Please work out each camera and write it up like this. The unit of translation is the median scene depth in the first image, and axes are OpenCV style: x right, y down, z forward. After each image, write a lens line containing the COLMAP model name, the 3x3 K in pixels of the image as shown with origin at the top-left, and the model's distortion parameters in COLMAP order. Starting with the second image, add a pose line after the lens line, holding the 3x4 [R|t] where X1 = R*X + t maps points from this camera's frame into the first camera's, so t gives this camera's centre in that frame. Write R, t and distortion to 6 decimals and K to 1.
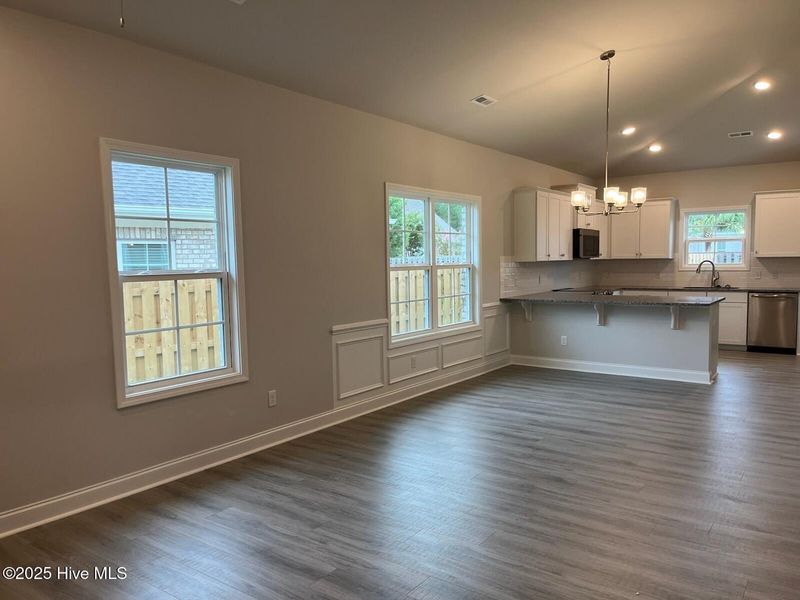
lens RADIAL K [[605.9, 0, 398.2], [0, 605.9, 307.5], [0, 0, 1]] dist [0.042543, -0.016459]
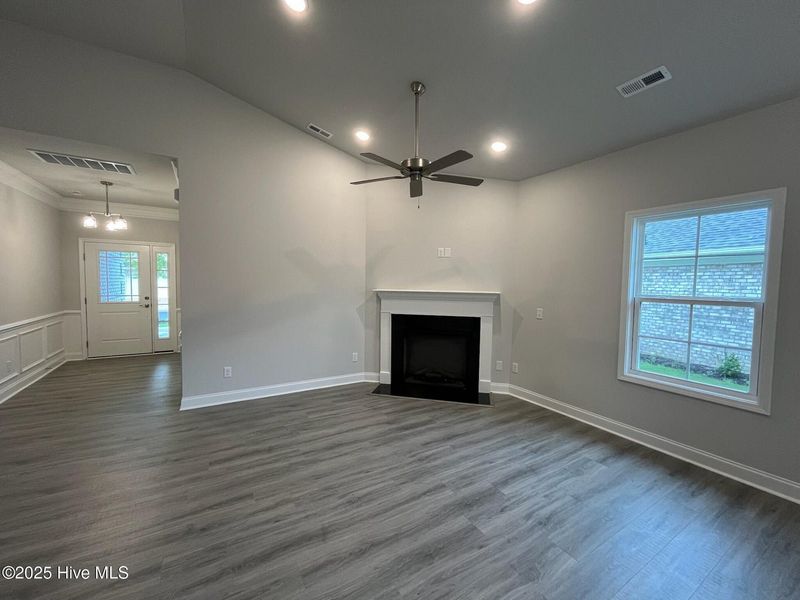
lens RADIAL K [[324.3, 0, 401.5], [0, 324.3, 298.5], [0, 0, 1]] dist [0.001711, -0.000151]
pose [[-0.380348, 0.056404, -0.923122, 0.356669], [-0.085846, 0.991676, 0.095964, -0.051481], [0.920851, 0.115746, -0.372340, 0.512094]]
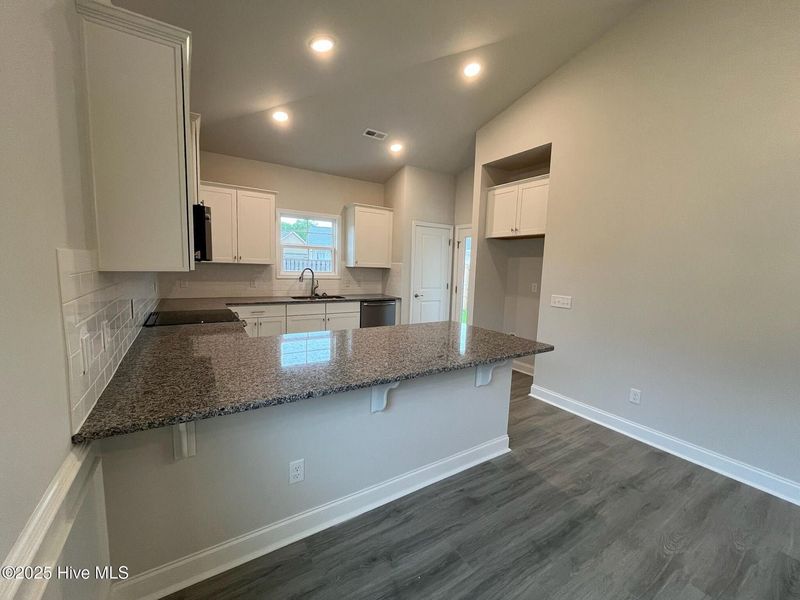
lens RADIAL K [[324.3, 0, 395.0], [0, 324.3, 305.7], [0, 0, 1]] dist [0.001711, -0.000151]
pose [[0.361116, -0.089754, 0.928191, 0.148824], [0.032988, 0.995964, 0.083473, -0.098046], [-0.931937, 0.000476, 0.362620, 1.200759]]
